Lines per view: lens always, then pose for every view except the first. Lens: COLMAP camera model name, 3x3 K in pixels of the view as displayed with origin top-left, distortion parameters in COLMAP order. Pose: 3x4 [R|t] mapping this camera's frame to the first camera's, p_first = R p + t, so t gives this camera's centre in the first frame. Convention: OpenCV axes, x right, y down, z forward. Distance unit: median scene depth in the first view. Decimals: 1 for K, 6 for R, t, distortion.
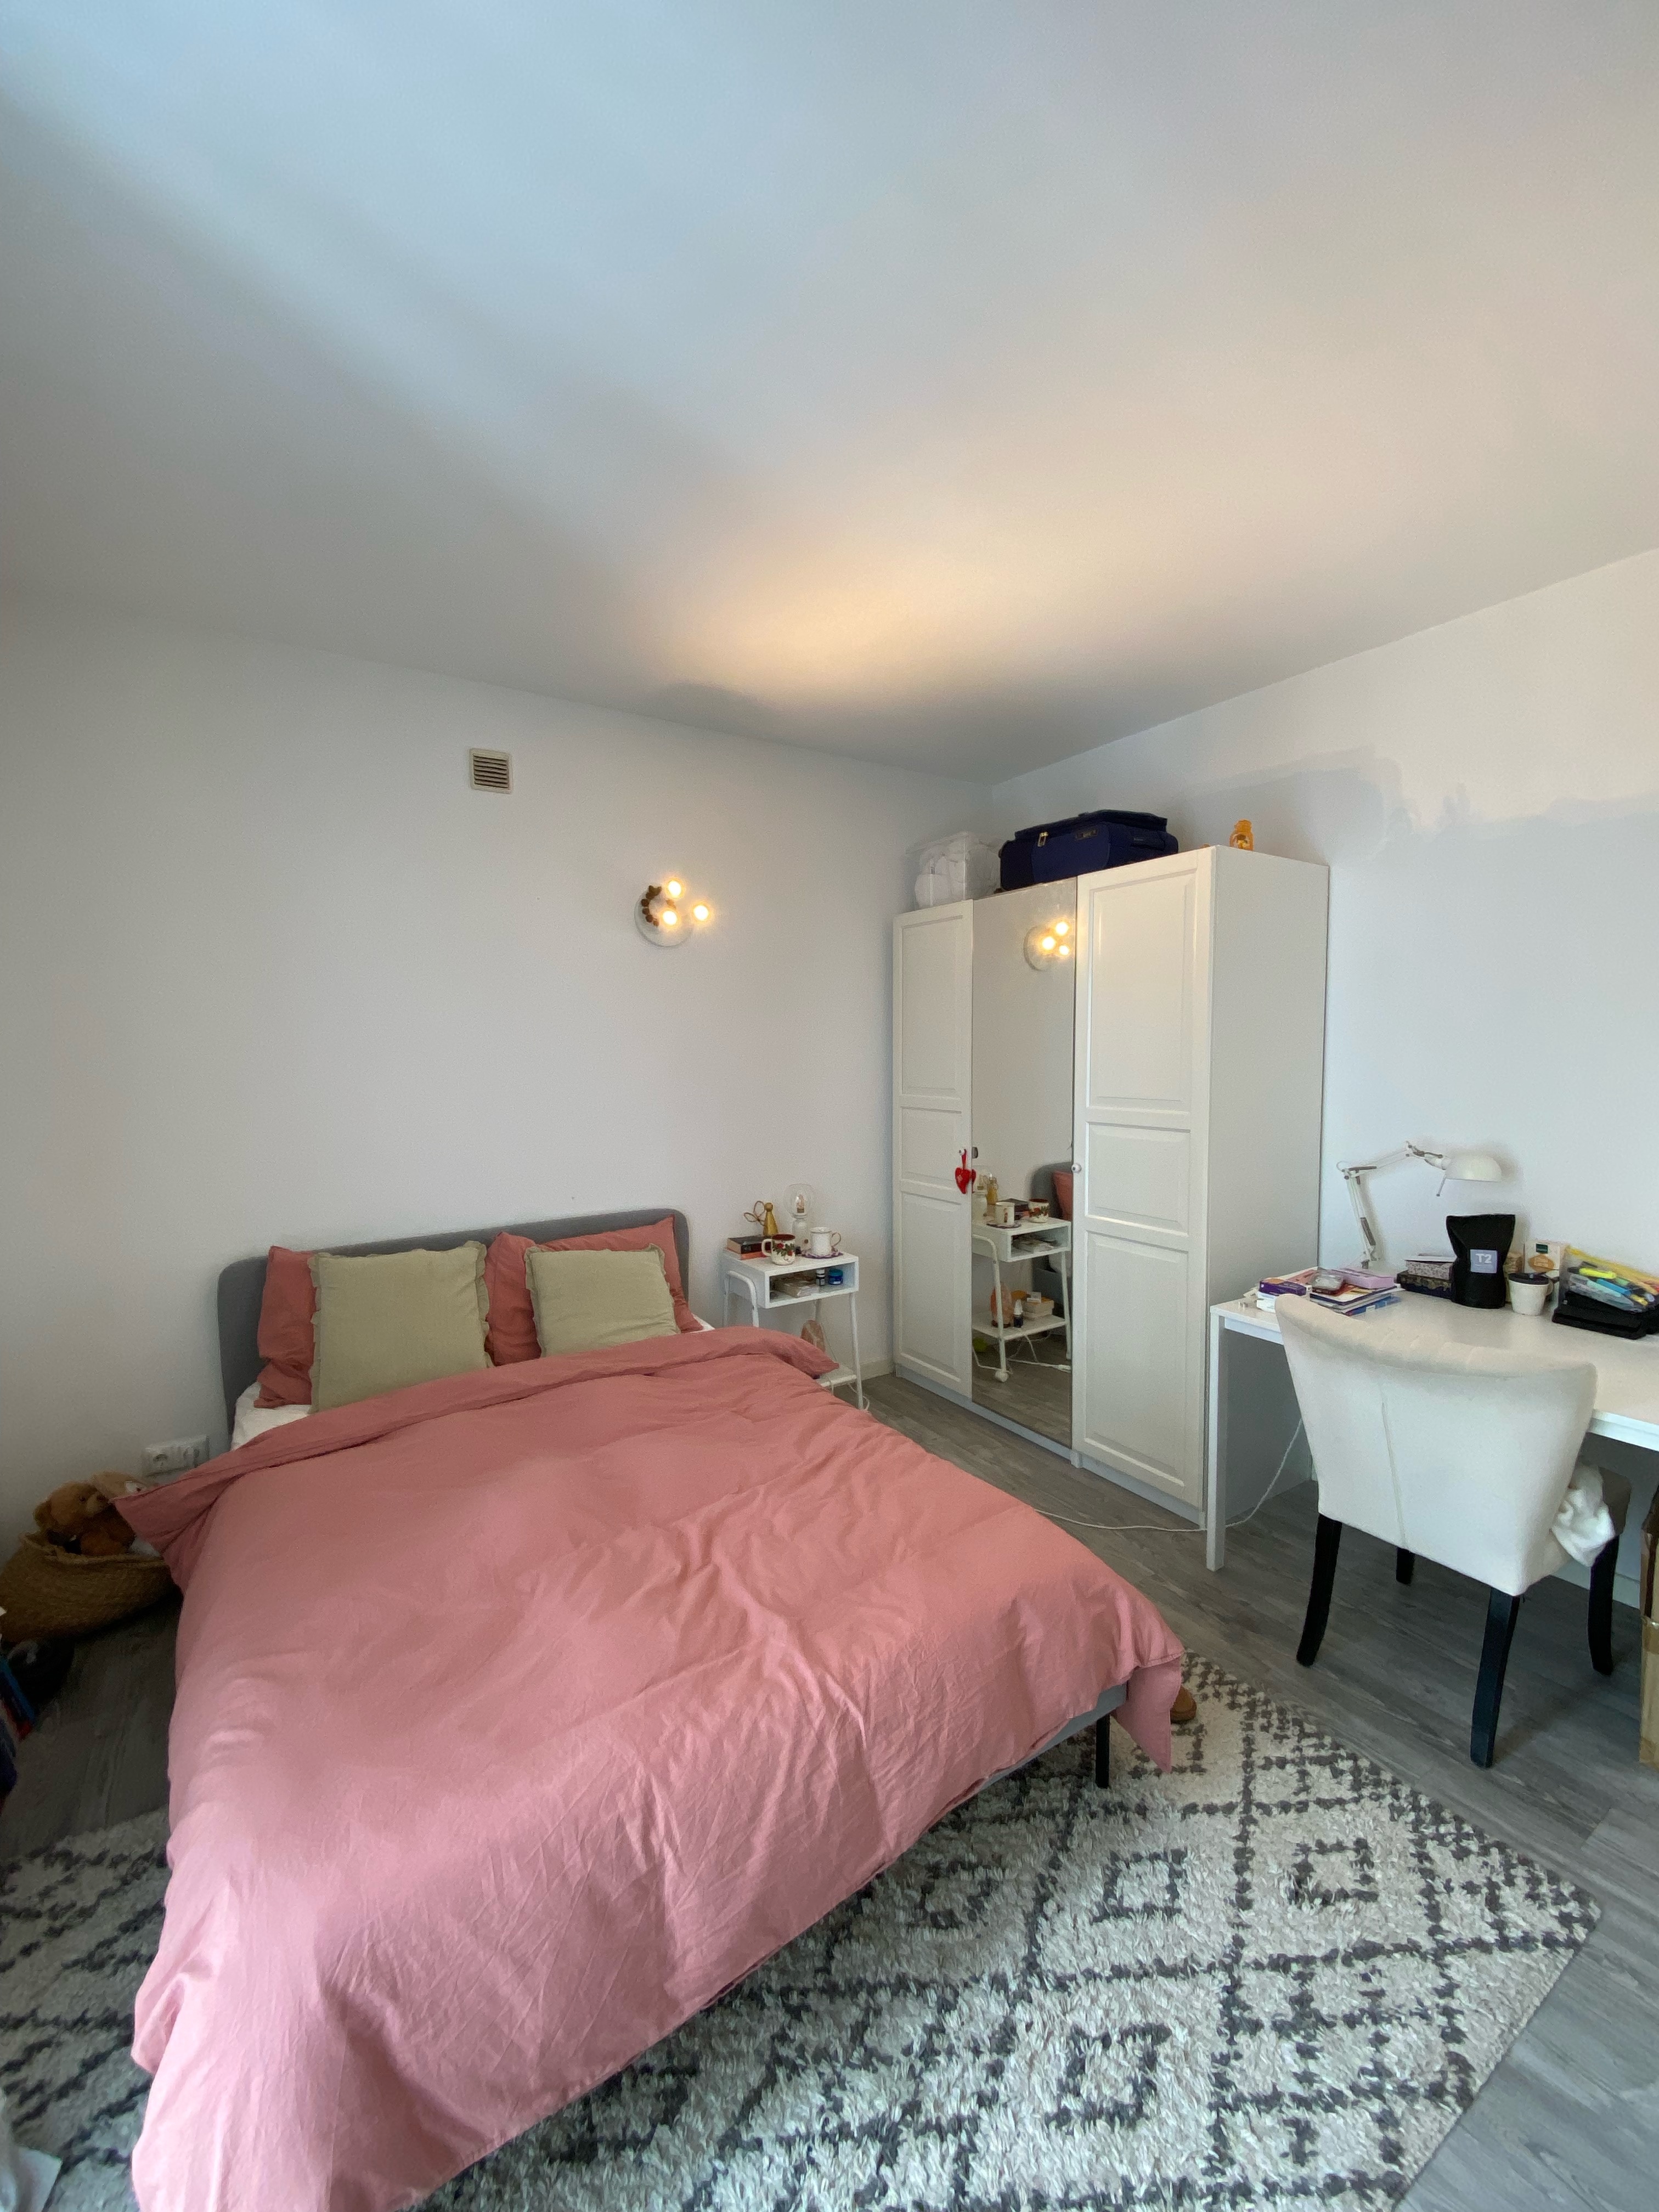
lens RADIAL K [[899.8, 0, 829.5], [0, 899.8, 1106.0], [0, 0, 1]] dist [-0.000221, -0.000054]
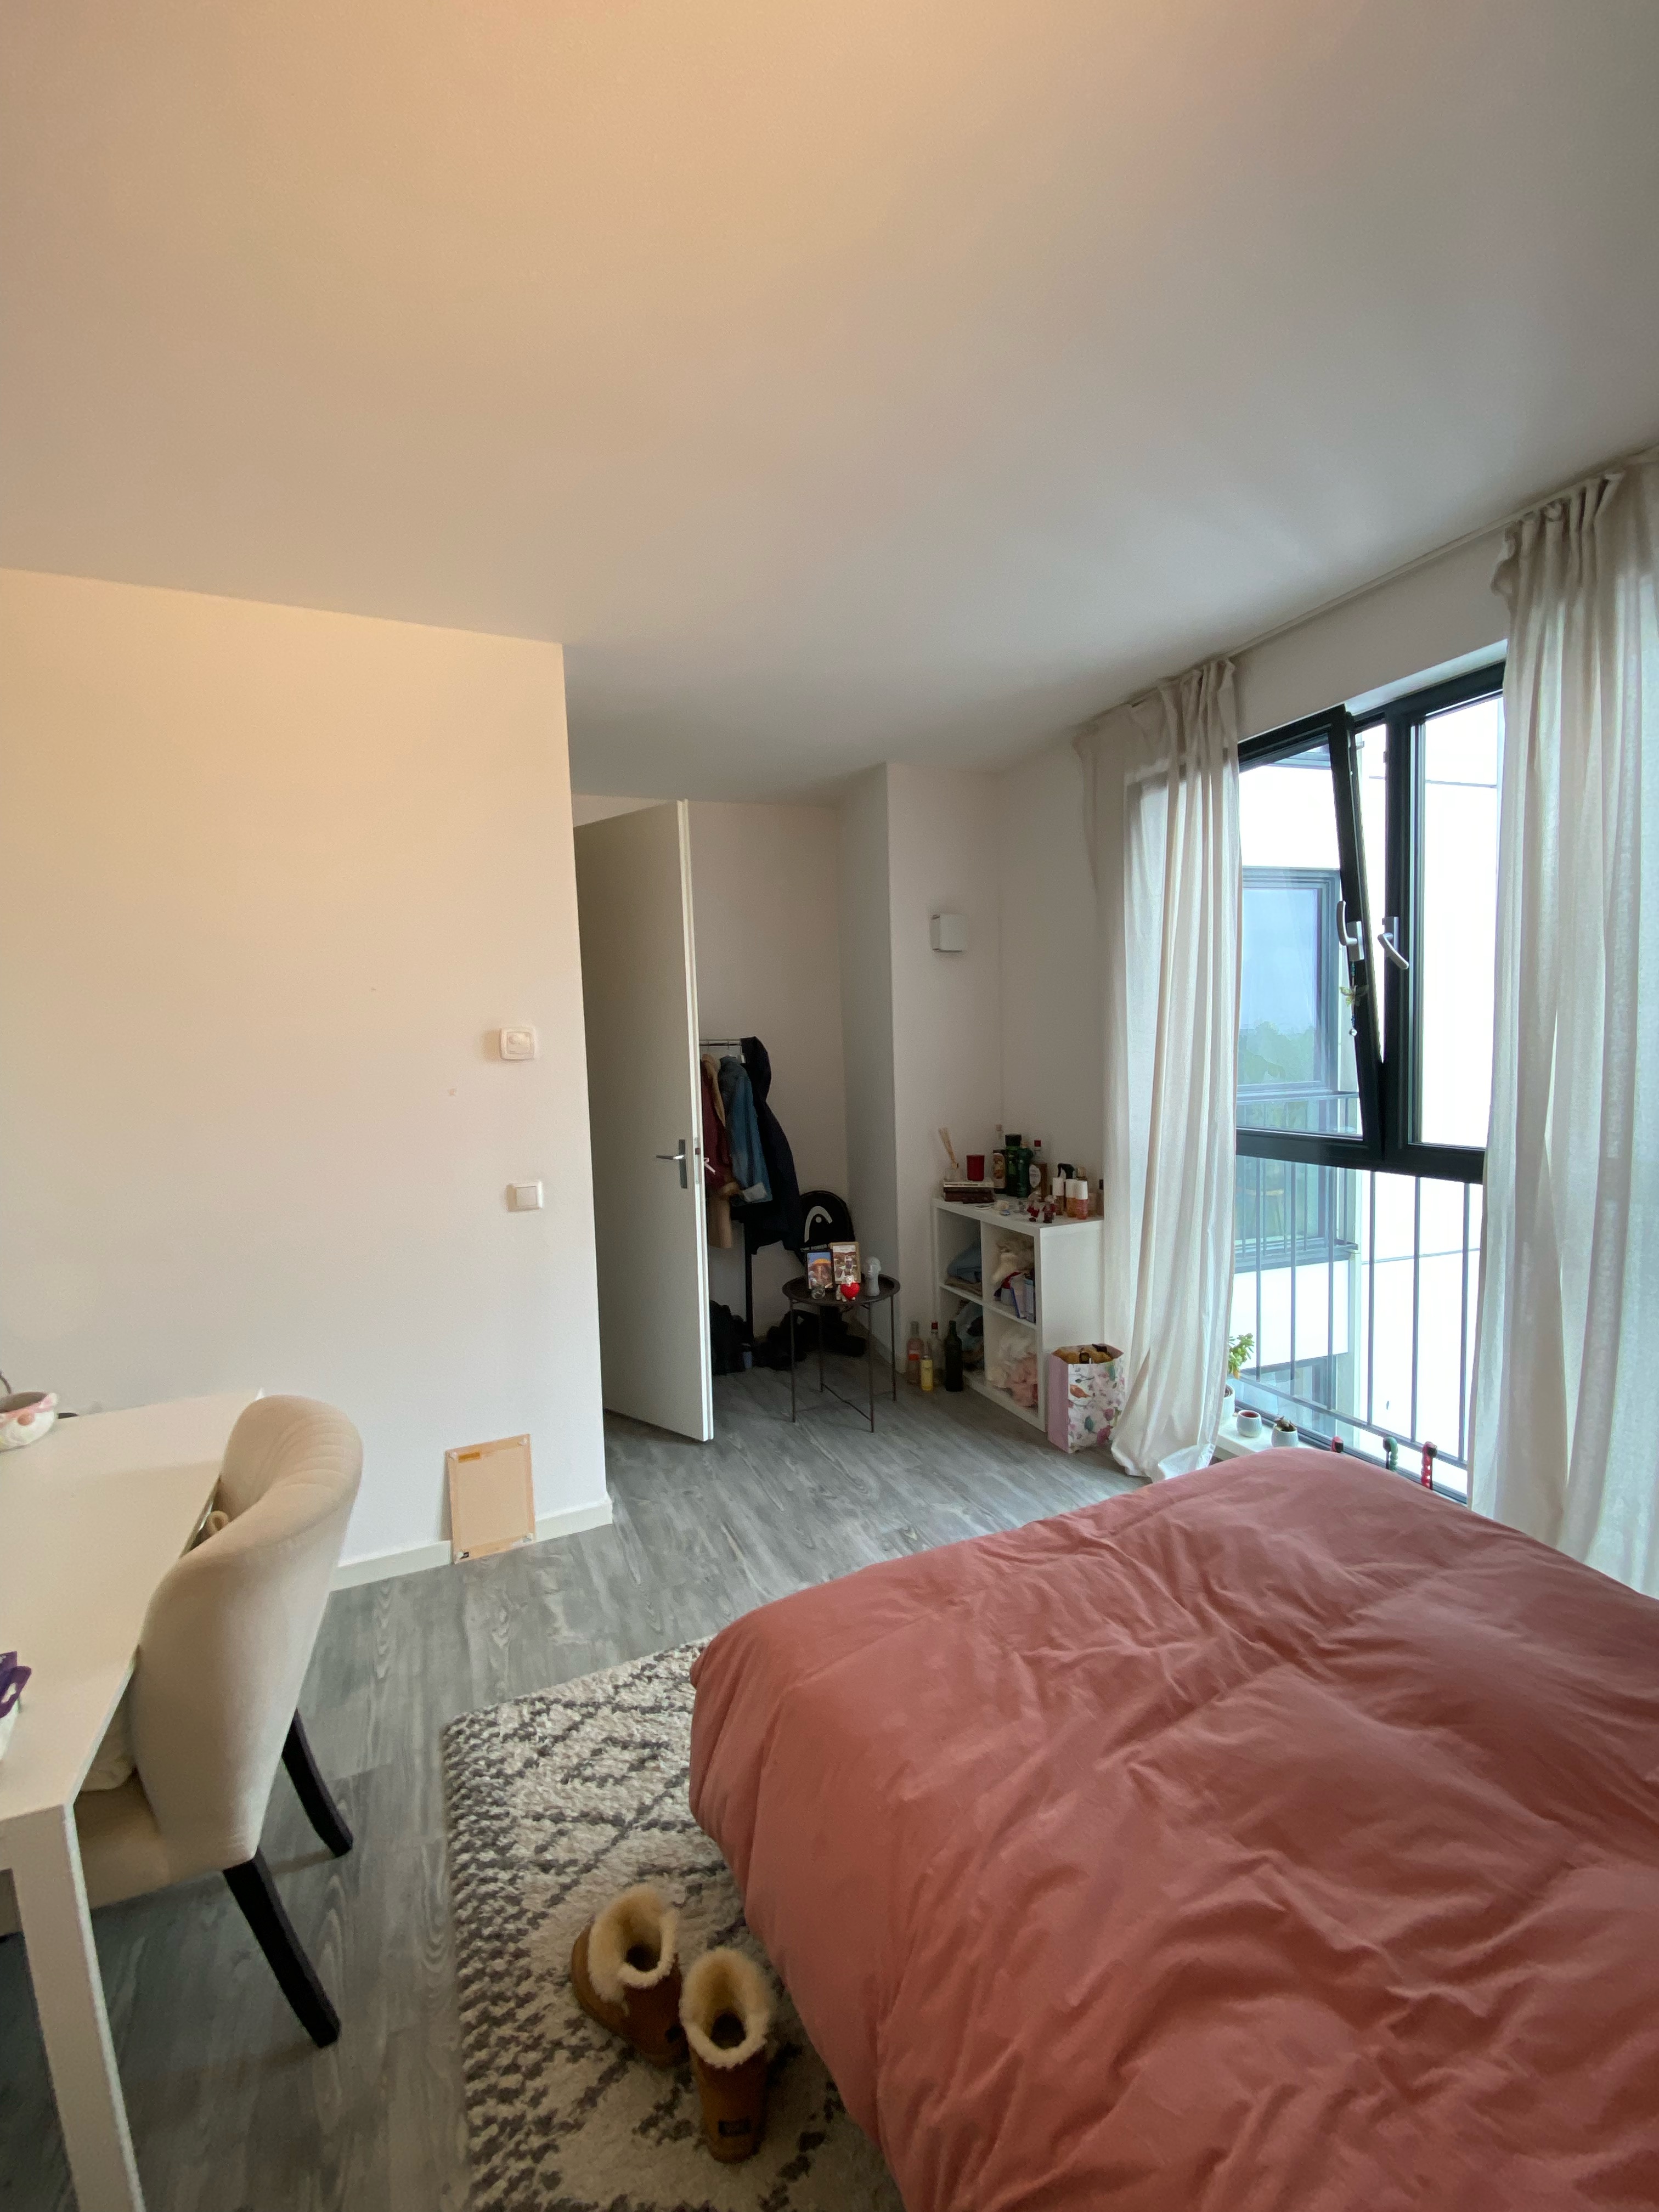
lens RADIAL K [[899.8, 0, 829.5], [0, 899.8, 1106.0], [0, 0, 1]] dist [-0.000221, -0.000054]
pose [[-0.989258, 0.024947, 0.144032, 0.090738], [0.044737, 0.989720, 0.135842, -0.148355], [-0.139163, 0.140826, -0.980205, 1.997934]]
